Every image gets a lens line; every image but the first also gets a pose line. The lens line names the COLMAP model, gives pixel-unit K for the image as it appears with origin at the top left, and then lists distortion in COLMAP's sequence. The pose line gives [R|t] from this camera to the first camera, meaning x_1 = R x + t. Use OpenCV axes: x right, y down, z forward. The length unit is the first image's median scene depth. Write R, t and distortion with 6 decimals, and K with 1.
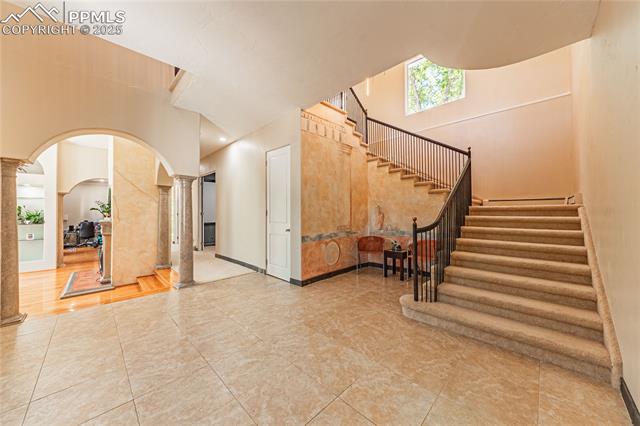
lens RADIAL K [[234.0, 0, 323.2], [0, 234.0, 211.8], [0, 0, 1]] dist [-0.000758, -0.000075]
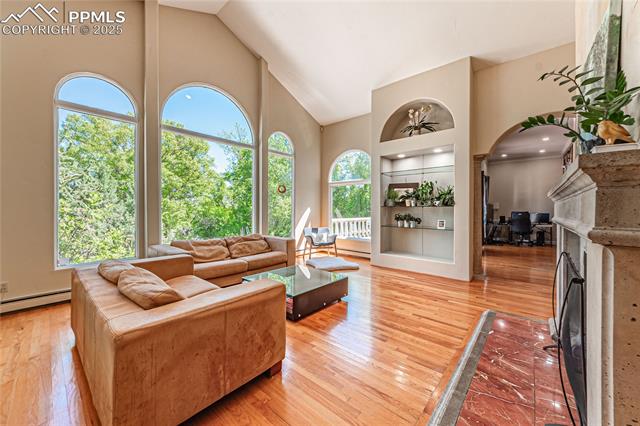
lens RADIAL K [[234.0, 0, 323.2], [0, 234.0, 211.8], [0, 0, 1]] dist [-0.000758, -0.000075]
pose [[0.066067, 0.010995, -0.997755, -0.588756], [0.003043, 0.999932, 0.011221, 0.059551], [0.997811, -0.003777, 0.066029, 0.609046]]
